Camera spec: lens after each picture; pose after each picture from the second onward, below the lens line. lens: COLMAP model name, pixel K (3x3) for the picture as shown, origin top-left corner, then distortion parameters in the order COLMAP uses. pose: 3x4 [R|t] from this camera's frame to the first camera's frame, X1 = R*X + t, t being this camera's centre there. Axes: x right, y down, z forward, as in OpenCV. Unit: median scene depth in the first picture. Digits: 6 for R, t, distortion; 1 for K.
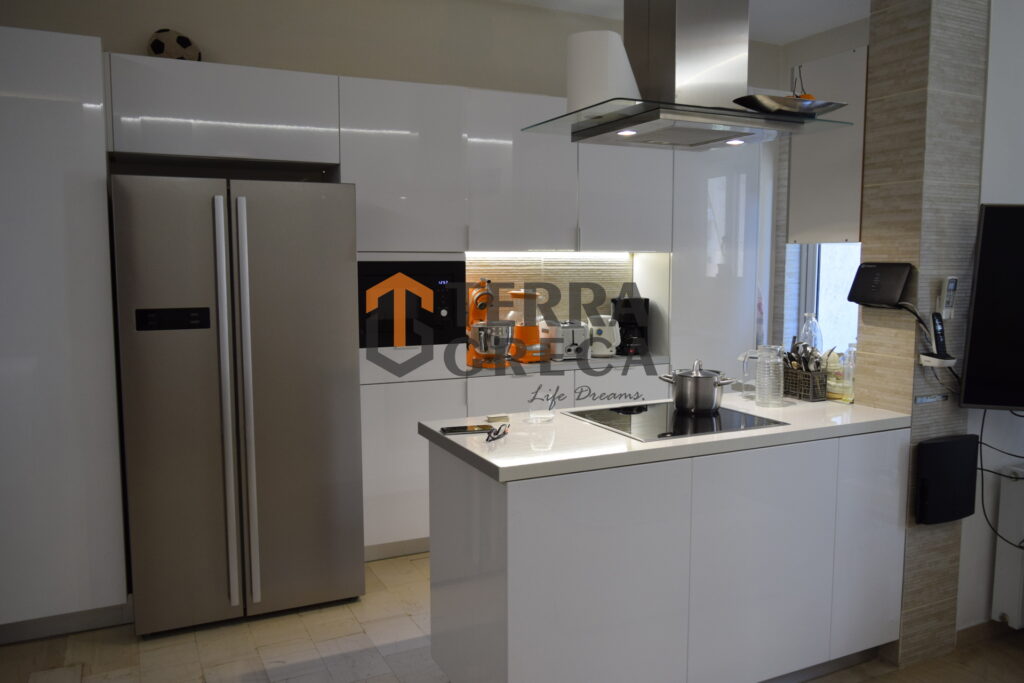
lens RADIAL K [[791.2, 0, 515.2], [0, 791.2, 340.0], [0, 0, 1]] dist [-0.021005, 0.012521]
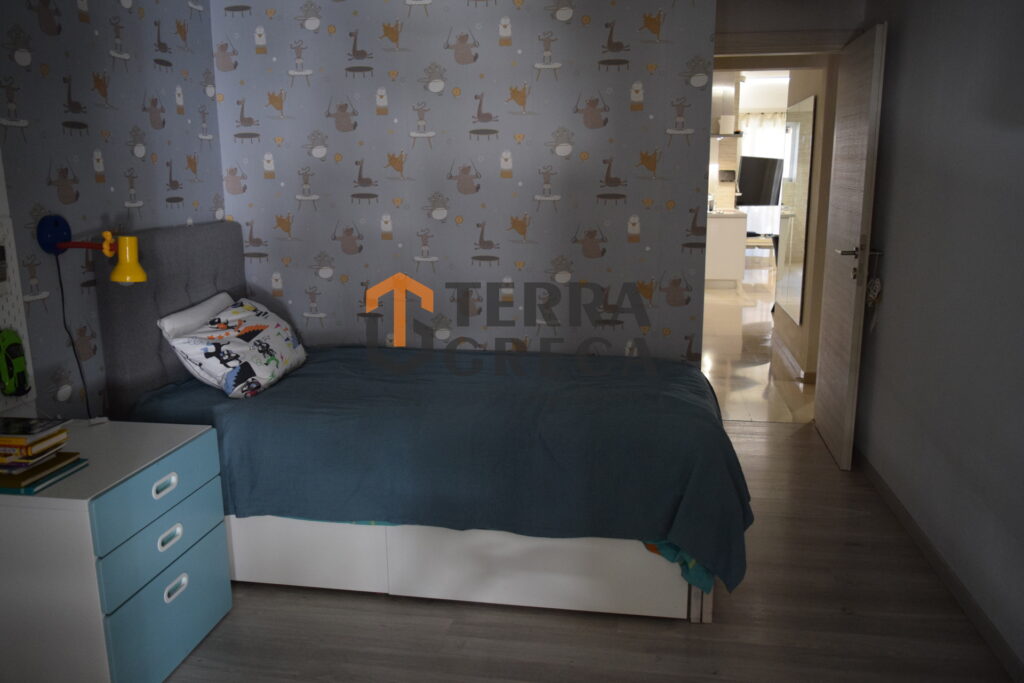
lens RADIAL K [[791.2, 0, 515.2], [0, 791.2, 340.0], [0, 0, 1]] dist [-0.021005, 0.012521]
pose [[0.573105, -0.170516, 0.801545, -3.385228], [0.086821, 0.985241, 0.147517, 0.064525], [-0.814870, -0.014952, 0.579451, -0.433290]]
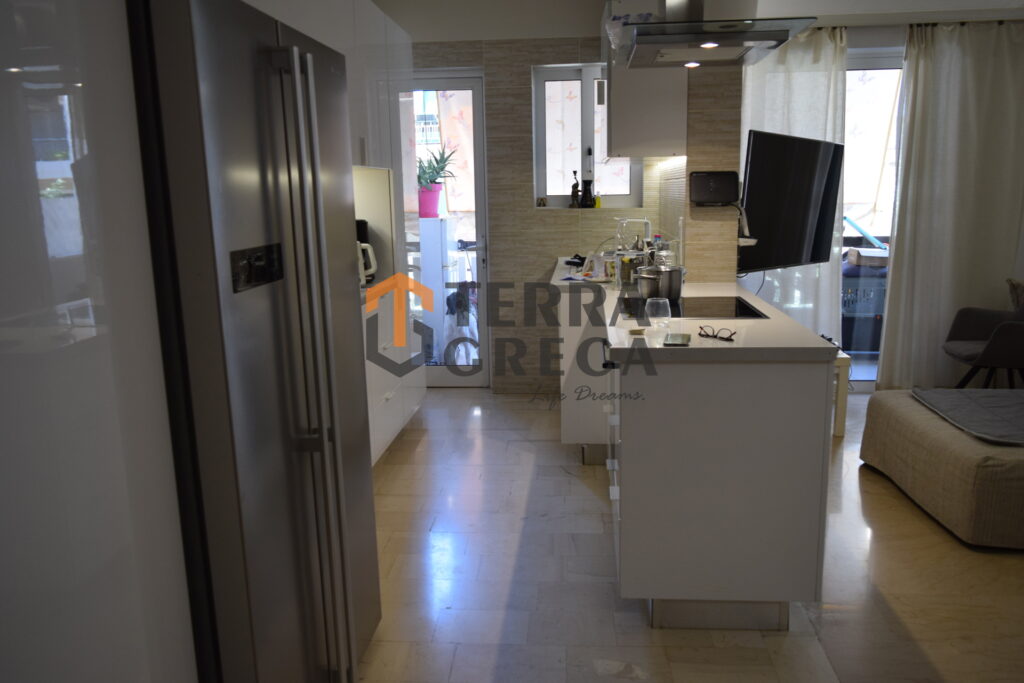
lens RADIAL K [[791.2, 0, 515.2], [0, 791.2, 340.0], [0, 0, 1]] dist [-0.021005, 0.012521]
pose [[0.510396, -0.170559, 0.842856, -0.849473], [0.105409, 0.985151, 0.135523, -0.033038], [-0.853455, 0.019675, 0.520795, 0.583869]]
